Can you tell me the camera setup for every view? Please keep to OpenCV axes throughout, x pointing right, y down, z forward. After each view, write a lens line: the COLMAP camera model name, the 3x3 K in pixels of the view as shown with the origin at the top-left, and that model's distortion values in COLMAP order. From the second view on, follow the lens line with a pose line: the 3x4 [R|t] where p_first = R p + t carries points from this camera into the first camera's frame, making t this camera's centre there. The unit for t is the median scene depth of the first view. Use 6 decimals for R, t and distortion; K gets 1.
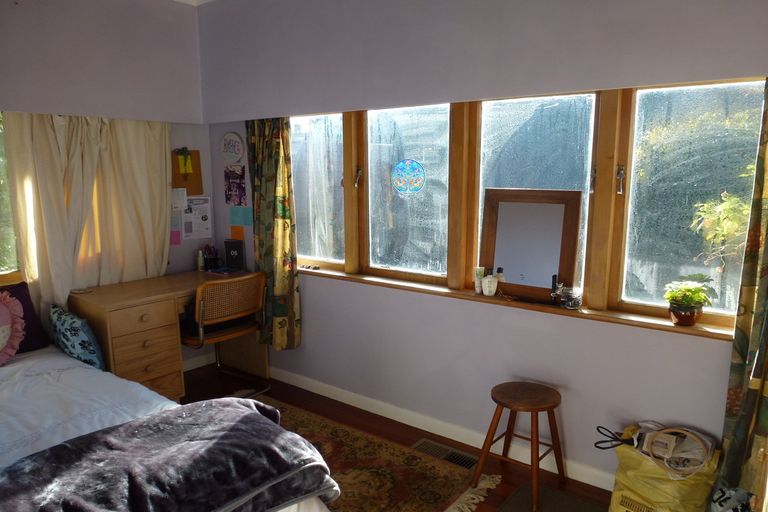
lens RADIAL K [[545.6, 0, 382.4], [0, 545.6, 273.5], [0, 0, 1]] dist [-0.084123, 0.044529]
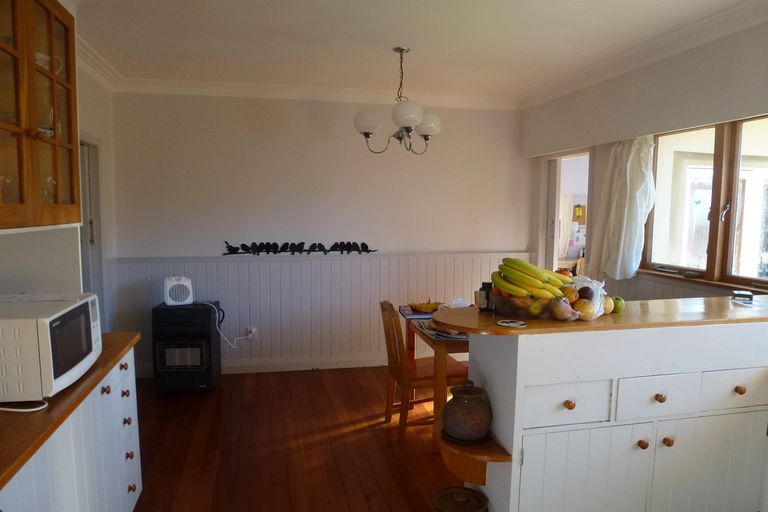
lens RADIAL K [[545.6, 0, 382.4], [0, 545.6, 273.5], [0, 0, 1]] dist [-0.084123, 0.044529]
pose [[0.764807, 0.085611, -0.638546, 0.489023], [-0.116610, 0.993156, -0.006513, 0.174270], [0.633619, 0.079442, 0.769556, -1.292565]]
